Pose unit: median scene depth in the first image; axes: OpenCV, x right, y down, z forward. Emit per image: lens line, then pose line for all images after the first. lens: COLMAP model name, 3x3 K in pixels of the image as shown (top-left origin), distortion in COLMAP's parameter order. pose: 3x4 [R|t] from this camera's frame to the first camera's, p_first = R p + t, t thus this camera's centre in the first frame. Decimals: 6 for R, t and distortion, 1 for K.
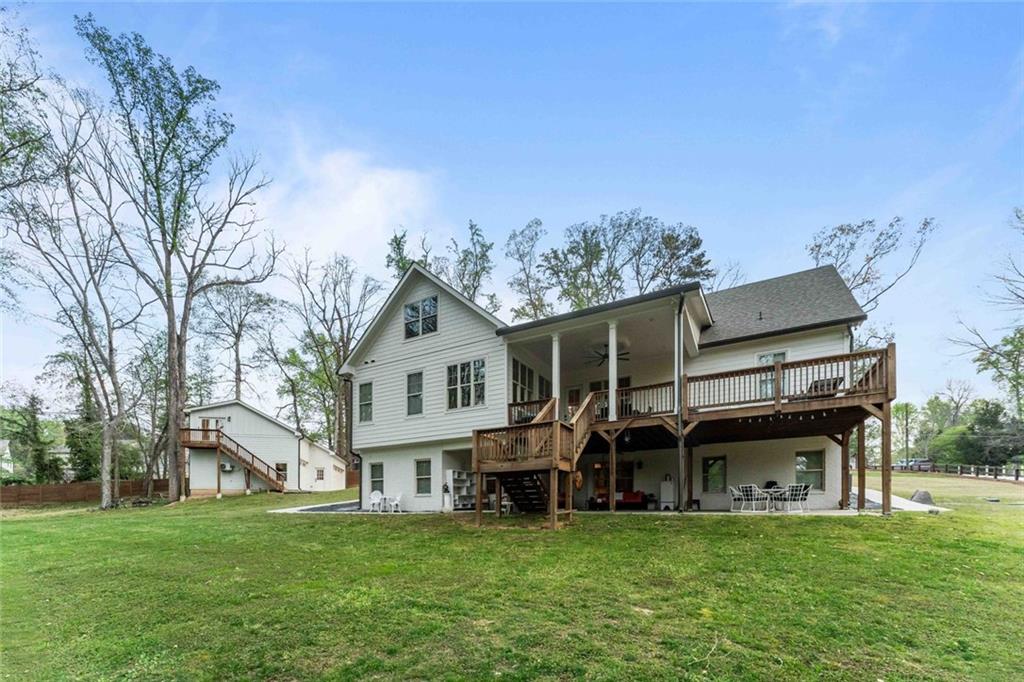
lens RADIAL K [[412.8, 0, 512.1], [0, 412.8, 416.7], [0, 0, 1]] dist [0.000570, -0.000112]
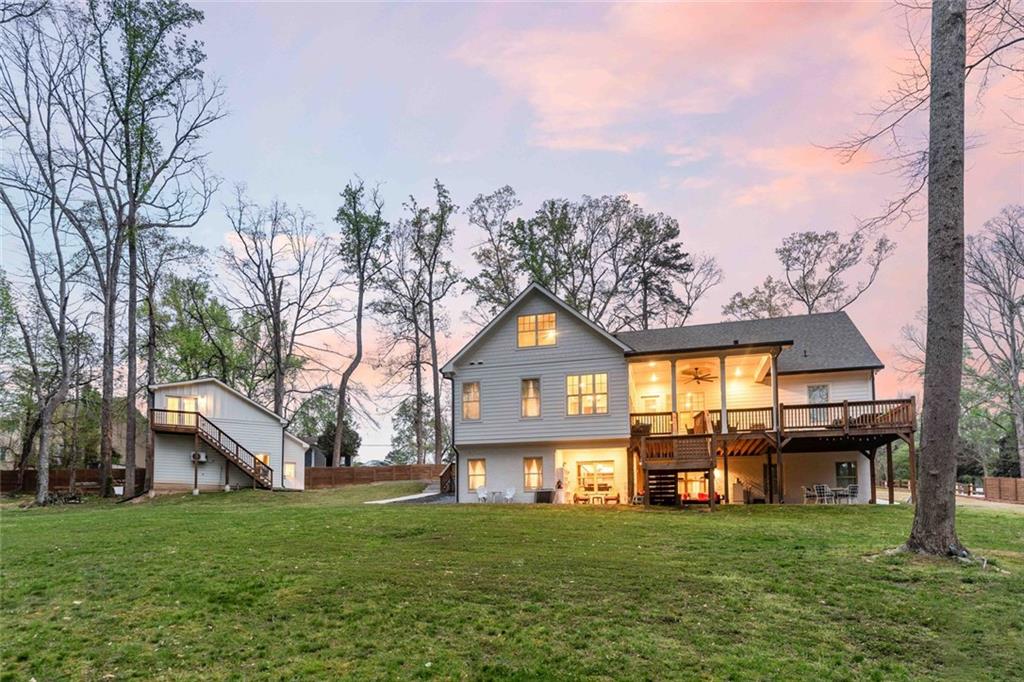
lens RADIAL K [[537.3, 0, 512.0], [0, 537.3, 341.0], [0, 0, 1]] dist [-0.001183, 0.000001]
pose [[0.979113, 0.078544, 0.187534, -0.142045], [-0.055555, 0.990620, -0.124845, -0.005599], [-0.195581, 0.111818, 0.974292, -0.106067]]
